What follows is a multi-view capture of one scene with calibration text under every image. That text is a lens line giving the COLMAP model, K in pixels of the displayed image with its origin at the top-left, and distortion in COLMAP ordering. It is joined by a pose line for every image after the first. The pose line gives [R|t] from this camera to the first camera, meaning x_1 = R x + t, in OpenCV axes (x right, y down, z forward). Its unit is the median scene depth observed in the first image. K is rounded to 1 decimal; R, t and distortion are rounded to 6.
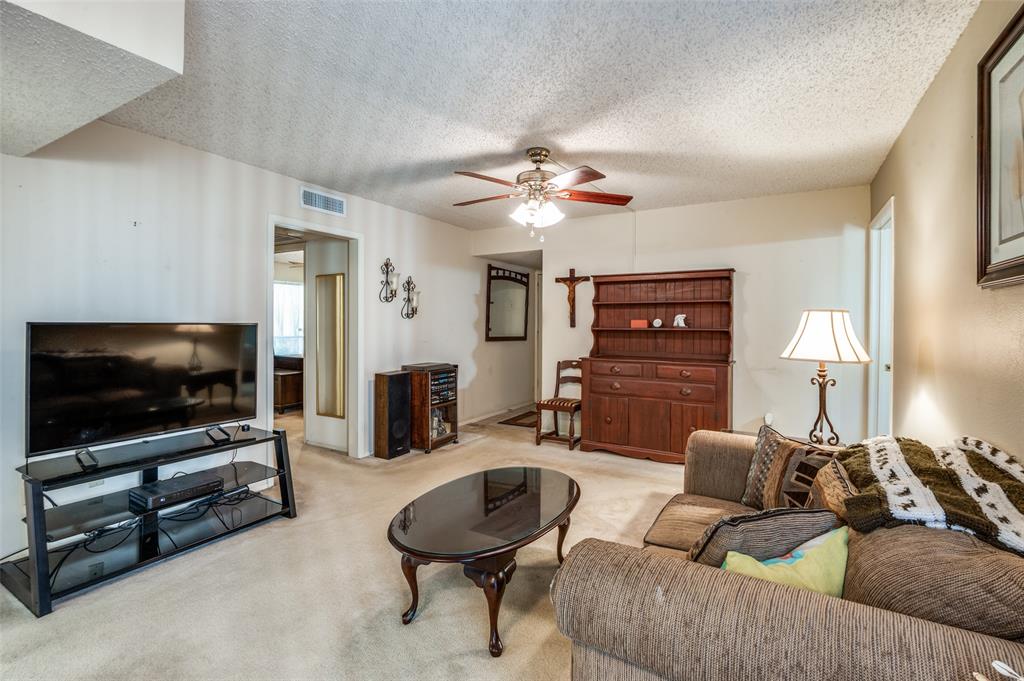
lens RADIAL K [[459.9, 0, 522.7], [0, 459.9, 322.7], [0, 0, 1]] dist [-0.001510, -0.009888]
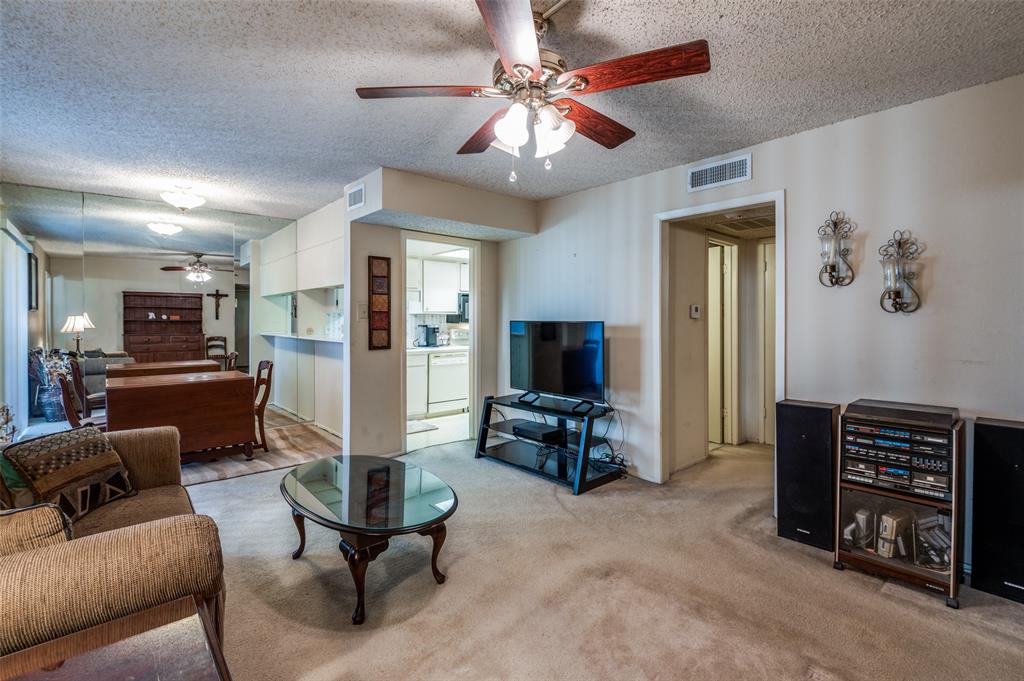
lens RADIAL K [[468.6, 0, 515.5], [0, 468.6, 326.7], [0, 0, 1]] dist [-0.026137, -0.000612]
pose [[-0.321602, 0.009705, -0.946825, 0.421533], [-0.003687, 0.999927, 0.011502, 0.001604], [0.946868, 0.007190, -0.321543, 0.830721]]
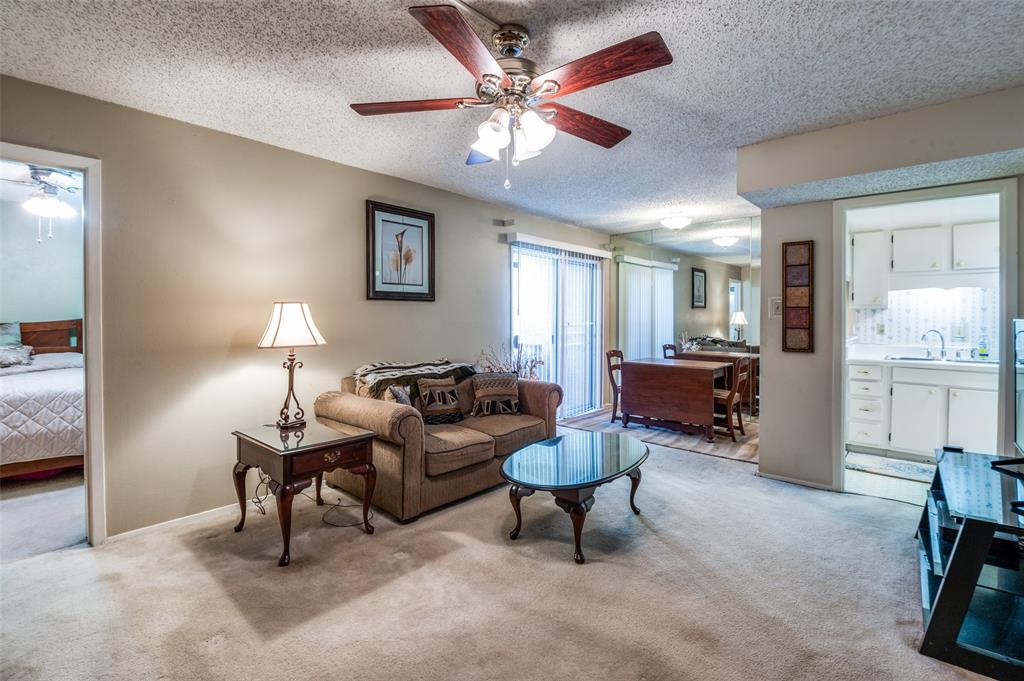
lens RADIAL K [[456.2, 0, 512.3], [0, 456.2, 324.7], [0, 0, 1]] dist [-0.002806, -0.009031]
pose [[-0.977672, -0.009906, 0.209903, -0.069116], [-0.006554, 0.999840, 0.016662, 0.003506], [-0.210035, 0.014915, -0.977580, 1.124040]]
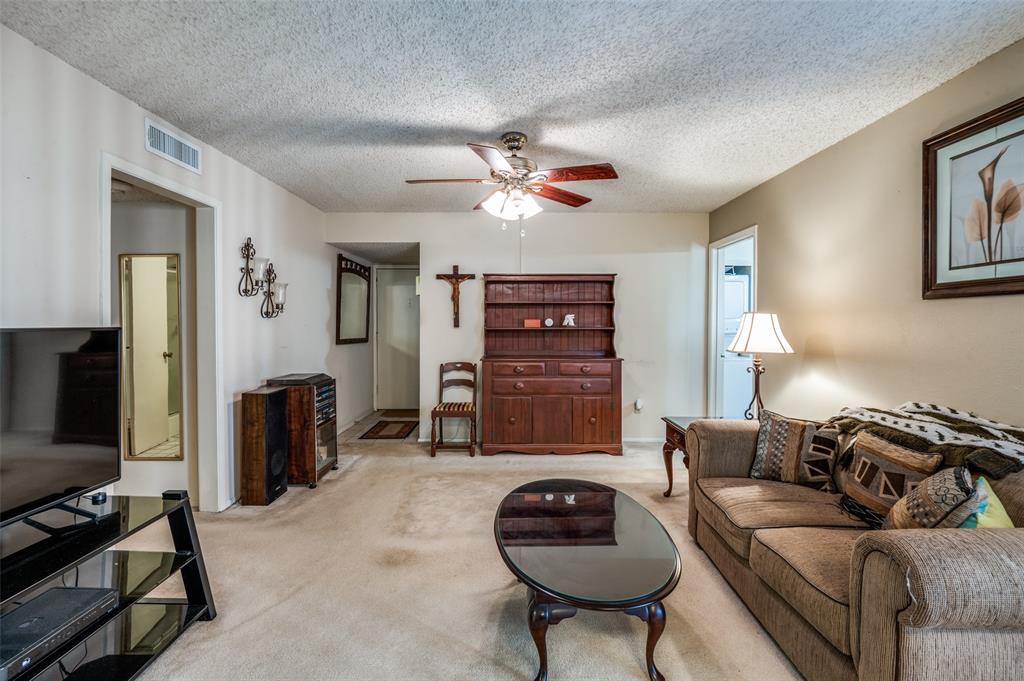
lens RADIAL K [[456.2, 0, 512.3], [0, 456.2, 324.7], [0, 0, 1]] dist [-0.002806, -0.009031]
pose [[0.865762, -0.007225, 0.500404, -0.303217], [0.003147, 0.999955, 0.008992, -0.003919], [-0.500446, -0.006210, 0.865745, 0.148364]]
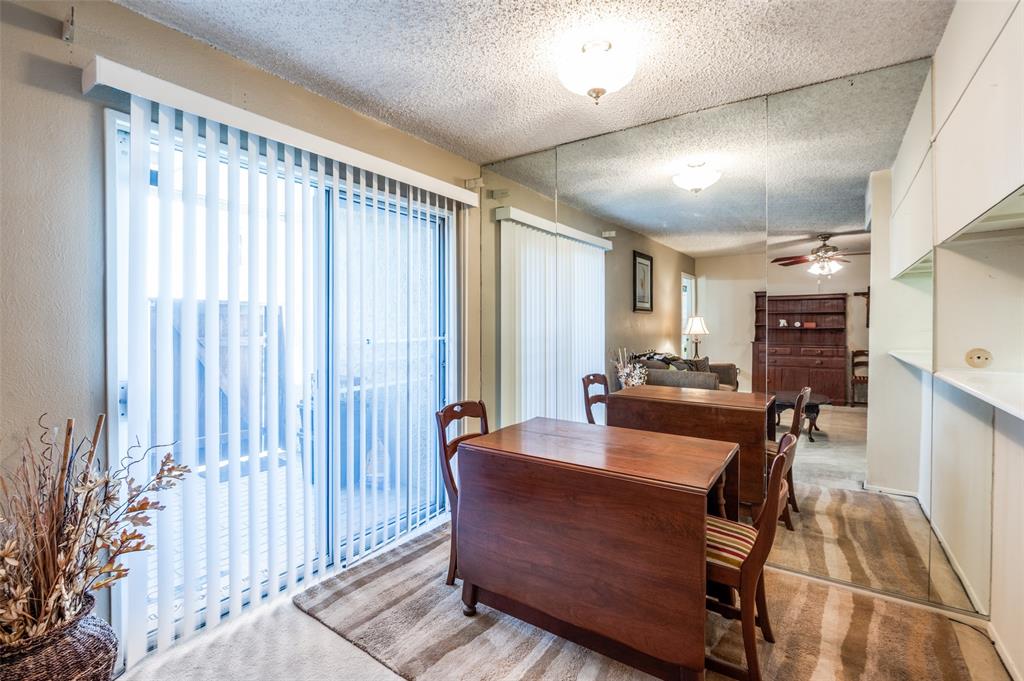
lens RADIAL K [[463.7, 0, 532.2], [0, 463.7, 325.3], [0, 0, 1]] dist [-0.013987, 0.000535]
pose [[-0.998663, -0.010866, 0.050536, -0.192728], [-0.010795, 0.999940, 0.001669, -0.000360], [-0.050551, 0.001121, -0.998721, 0.368022]]
